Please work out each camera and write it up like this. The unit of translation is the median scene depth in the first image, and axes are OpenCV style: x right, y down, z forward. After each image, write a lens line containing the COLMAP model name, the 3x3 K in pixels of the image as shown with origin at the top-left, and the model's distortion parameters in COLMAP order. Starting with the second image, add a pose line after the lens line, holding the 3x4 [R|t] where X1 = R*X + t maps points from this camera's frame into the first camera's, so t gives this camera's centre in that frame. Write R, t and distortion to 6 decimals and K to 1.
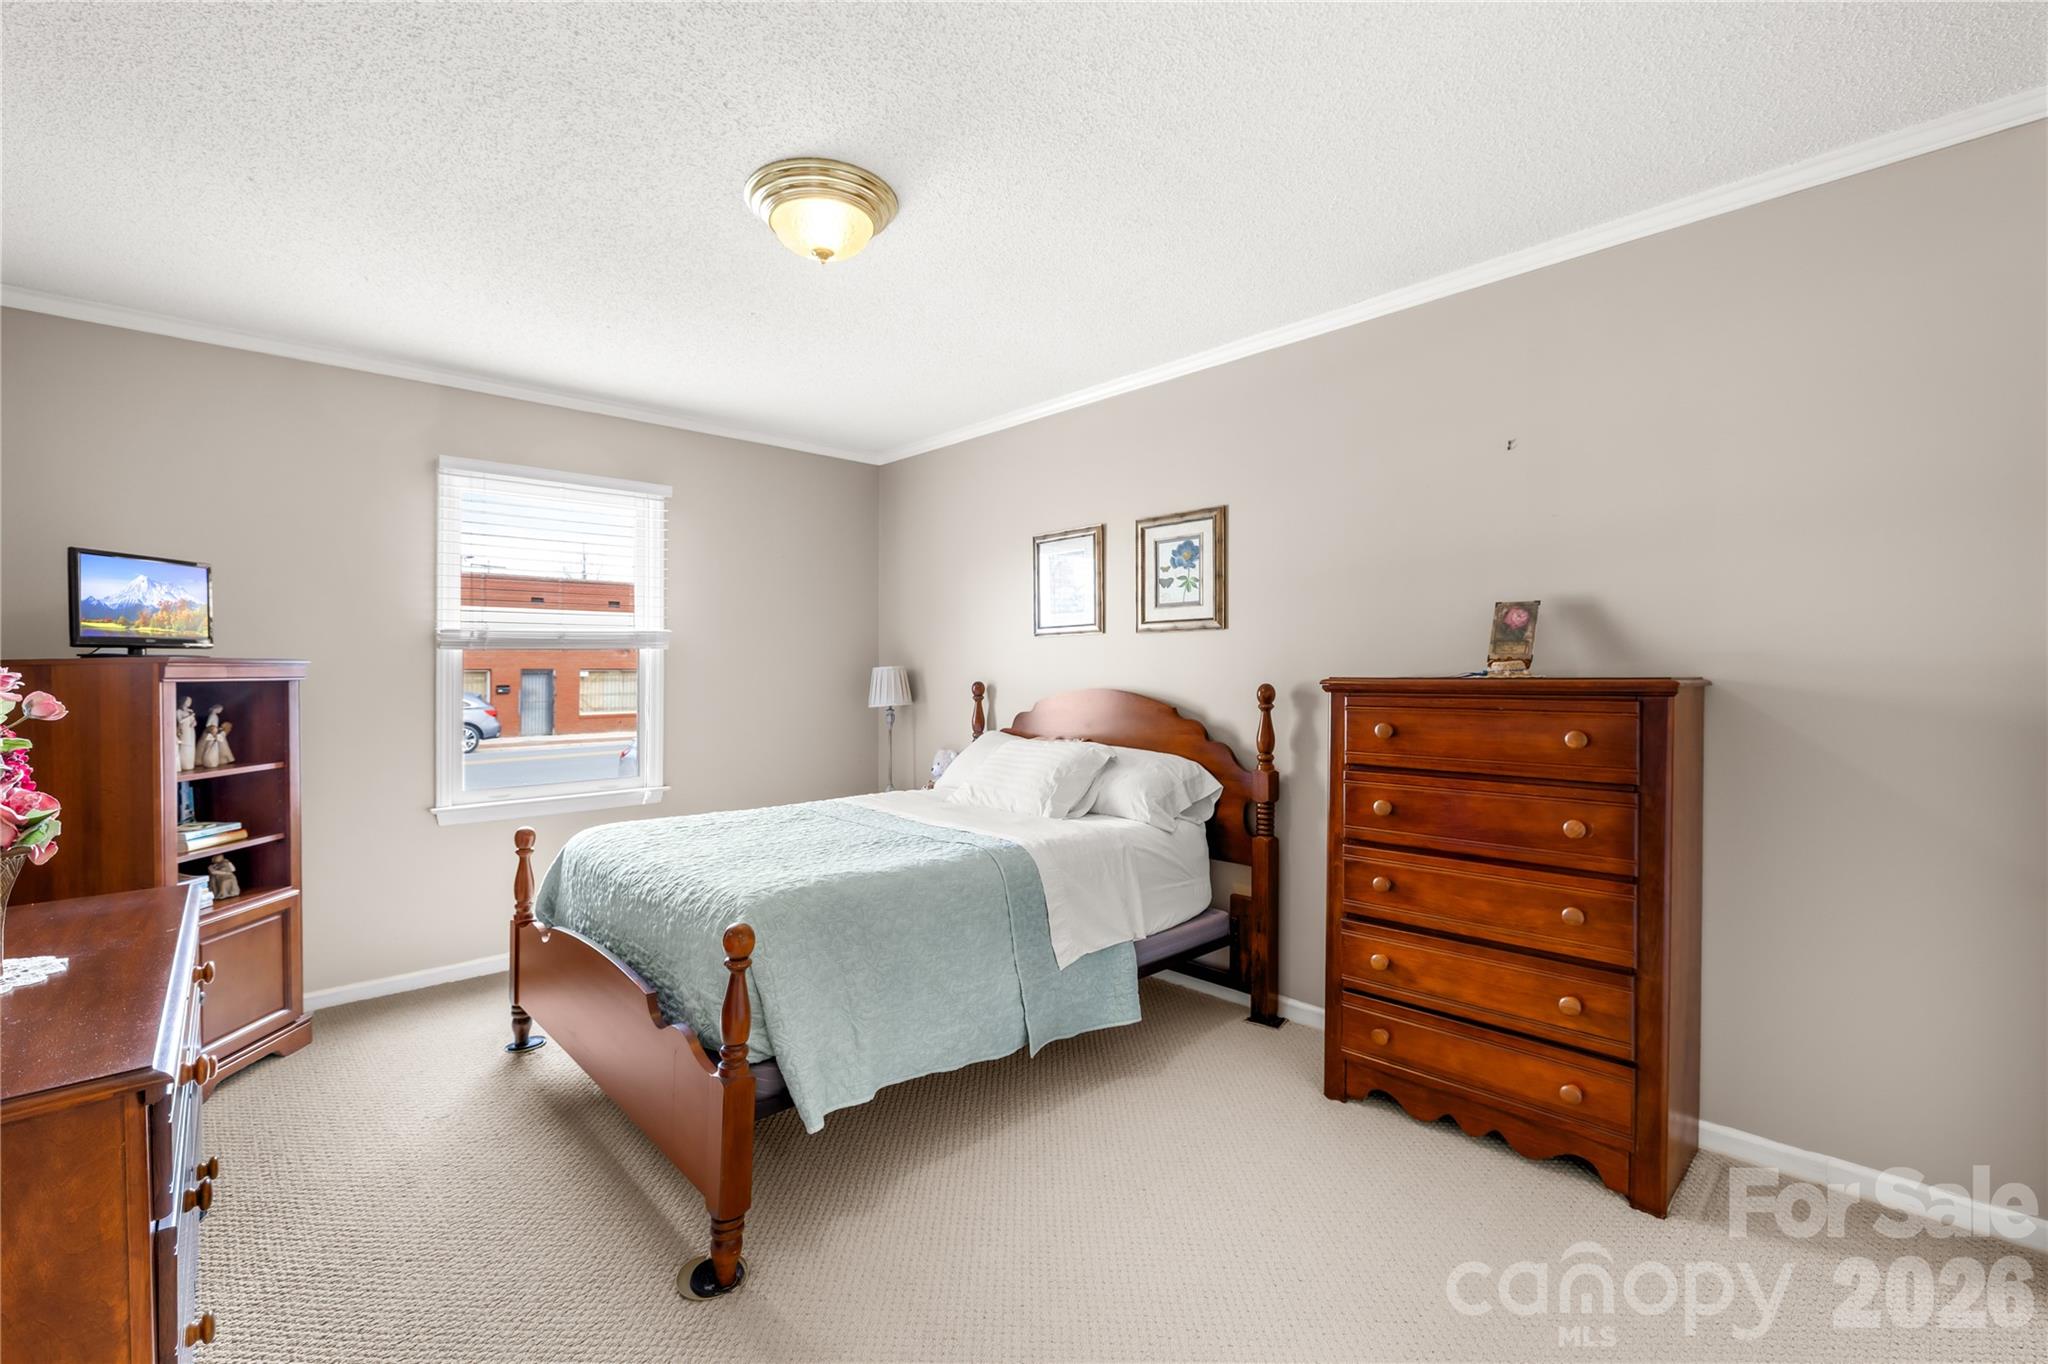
lens RADIAL K [[897.6, 0, 1009.5], [0, 897.6, 699.9], [0, 0, 1]] dist [0.001390, -0.000175]
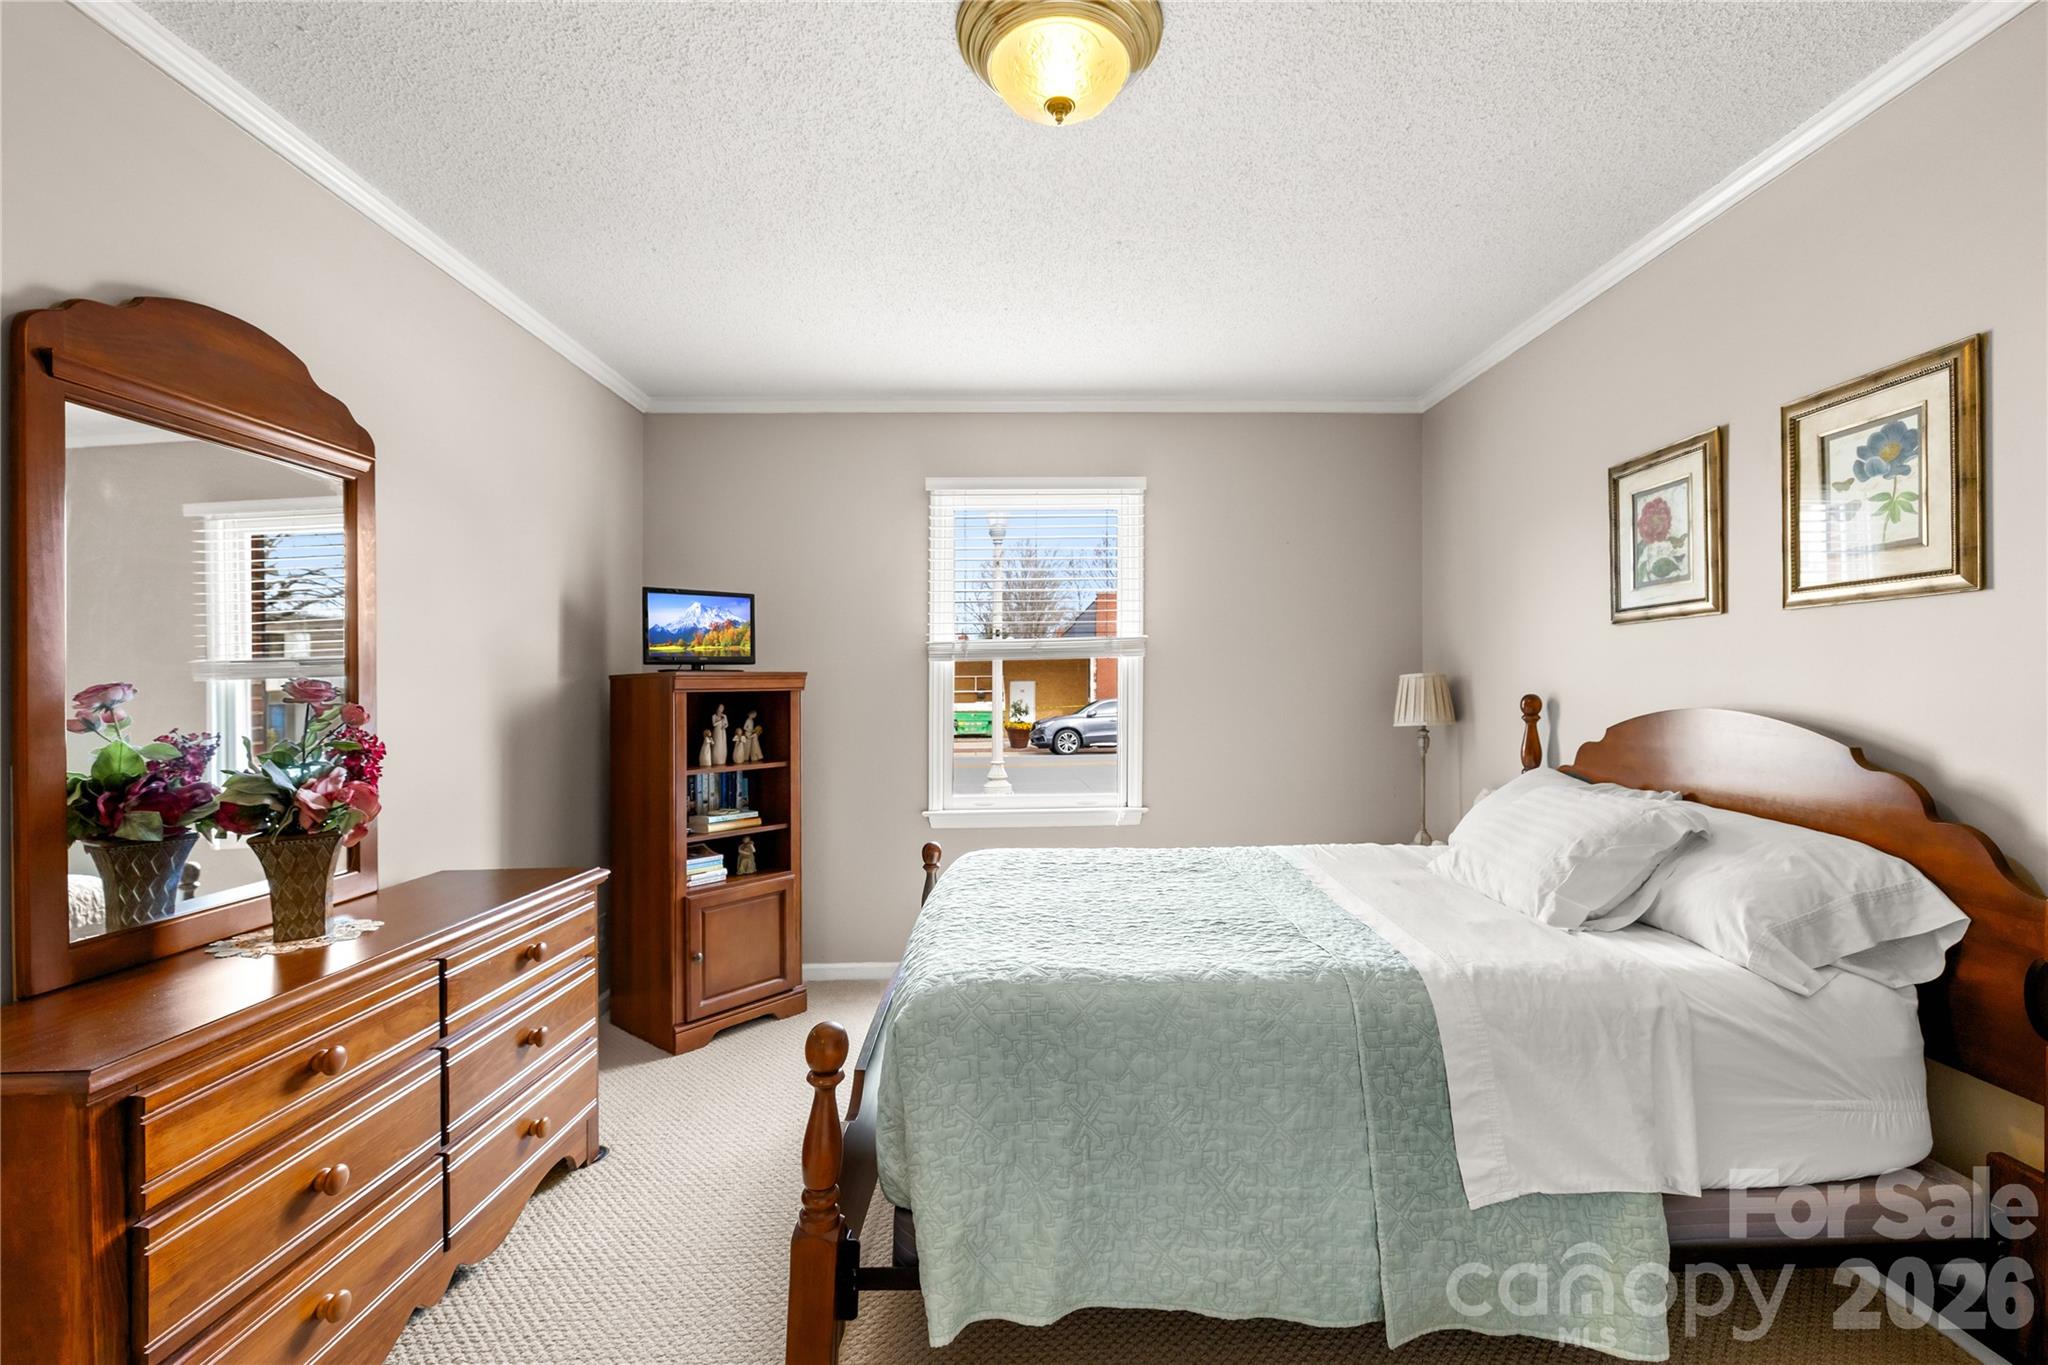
lens RADIAL K [[895.7, 0, 1070.9], [0, 895.7, 688.2], [0, 0, 1]] dist [-0.001371, 0.000168]
pose [[0.752312, 0.001624, -0.658805, 0.191878], [-0.015781, 0.999754, -0.015556, -0.011170], [0.658618, 0.022099, 0.752153, 0.324775]]
